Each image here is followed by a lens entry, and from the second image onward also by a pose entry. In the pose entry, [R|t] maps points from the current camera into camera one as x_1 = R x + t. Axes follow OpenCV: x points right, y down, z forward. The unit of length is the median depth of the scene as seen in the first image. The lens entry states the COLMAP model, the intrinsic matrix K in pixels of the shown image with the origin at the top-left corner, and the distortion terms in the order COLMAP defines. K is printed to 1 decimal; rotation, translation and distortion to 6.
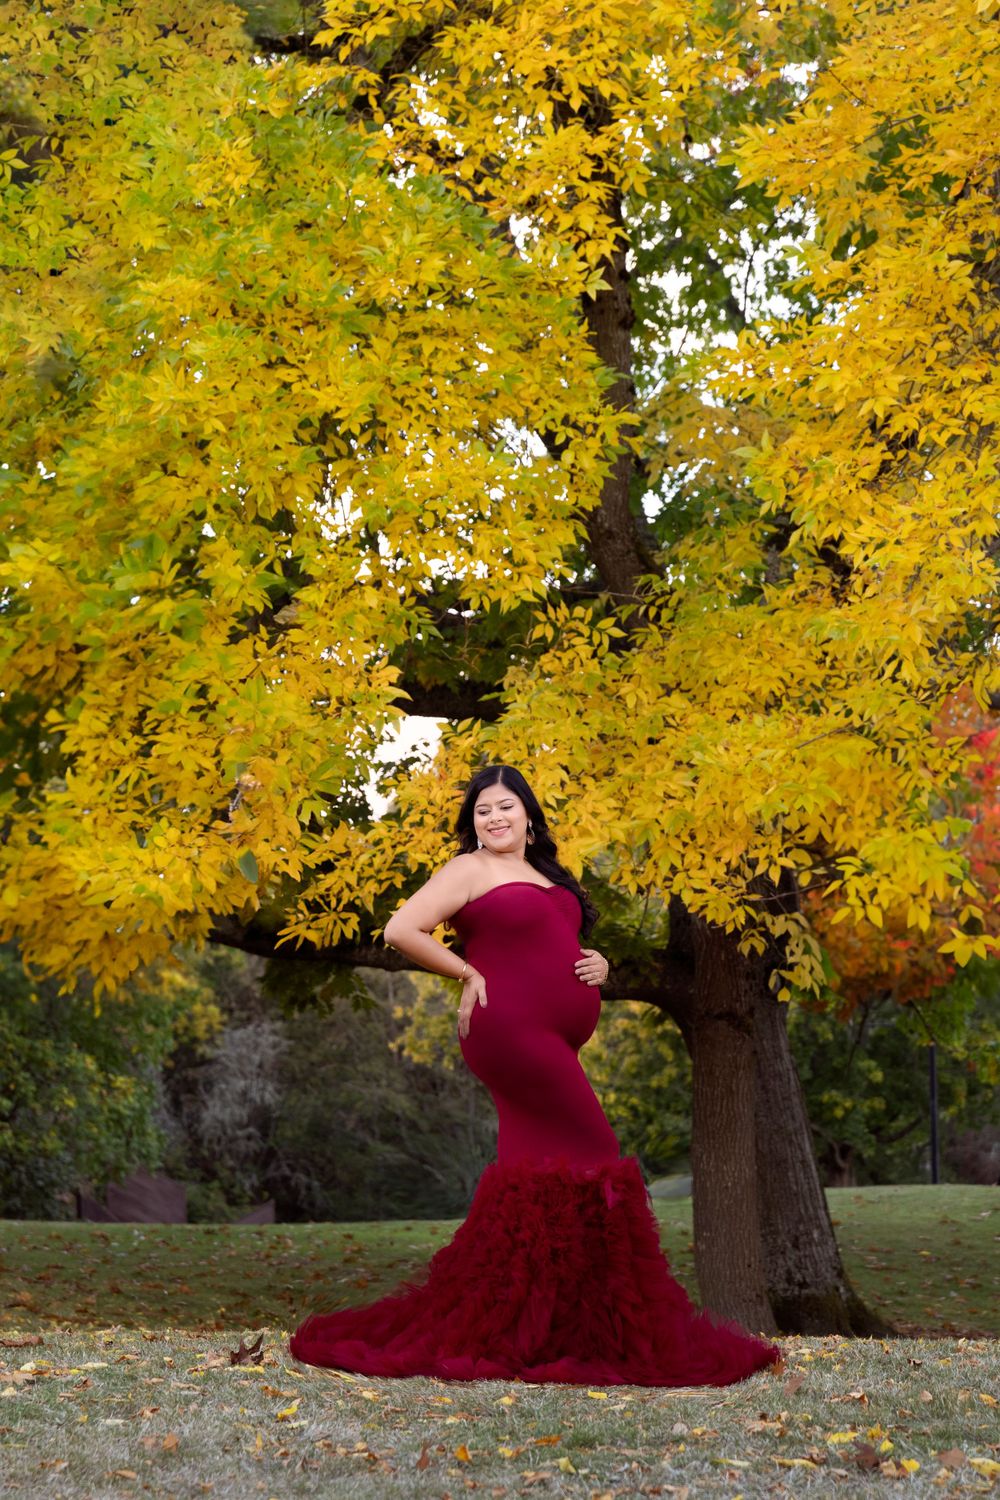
lens RADIAL K [[2802.5, 0, 499.9], [0, 2802.5, 750.9], [0, 0, 1]] dist [-0.000716, 0.000000]
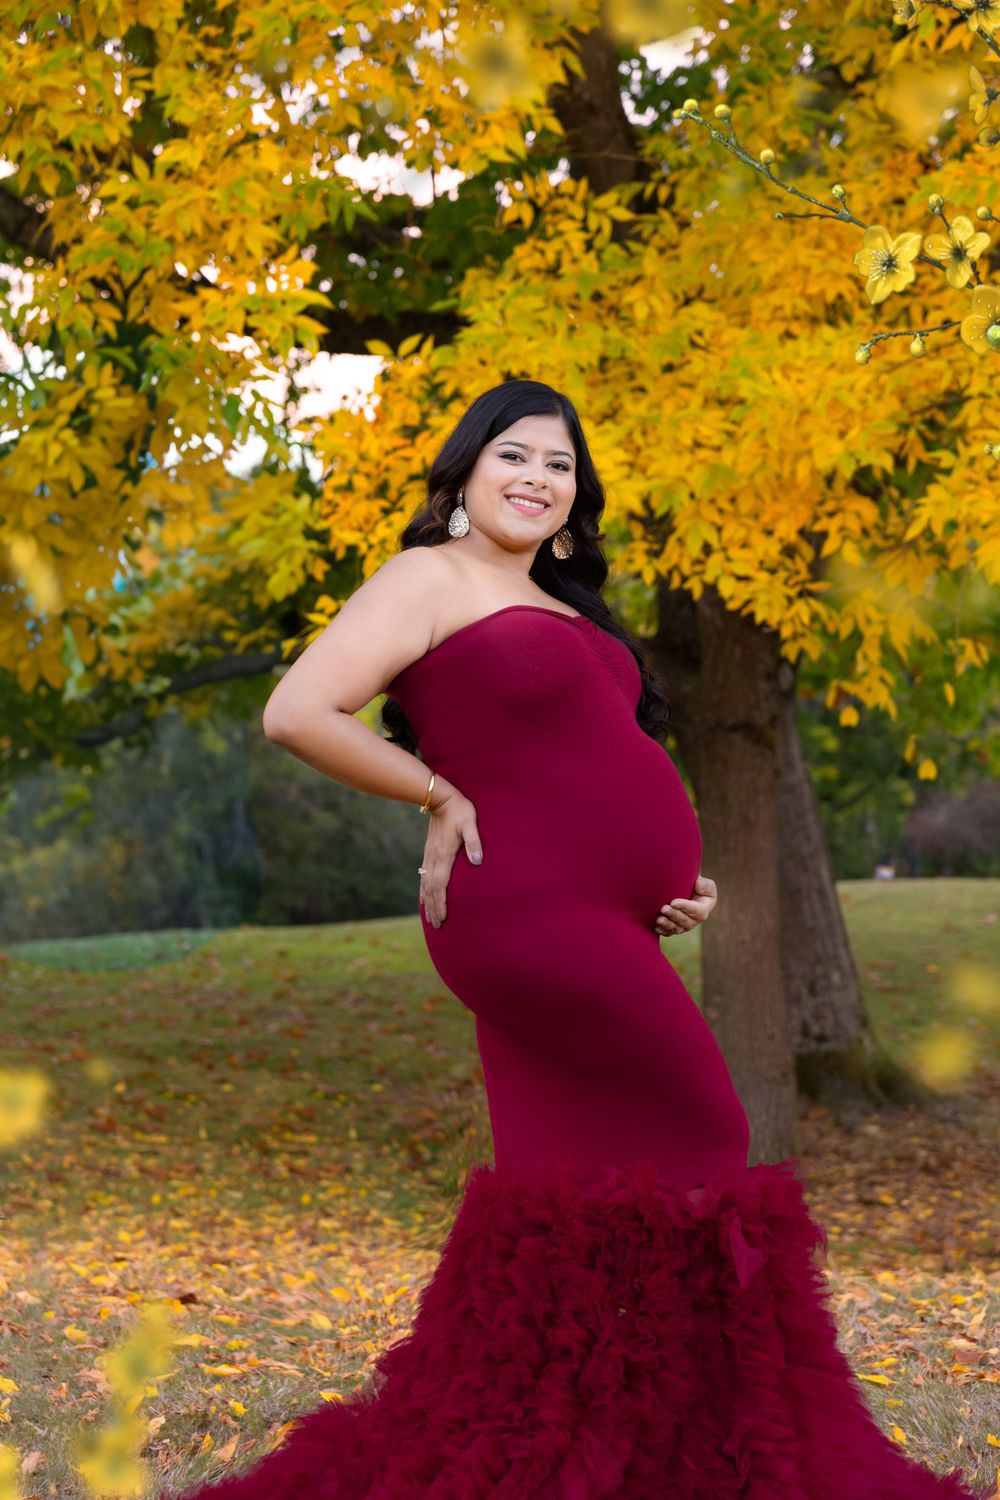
lens RADIAL K [[2327.5, 0, 500.7], [0, 2327.5, 749.4], [0, 0, 1]] dist [-0.041635, 0.000000]
pose [[0.999430, -0.015161, 0.030159, -0.008790], [0.010883, 0.990477, 0.137249, 0.011220], [-0.031952, -0.136842, 0.990077, 0.408662]]
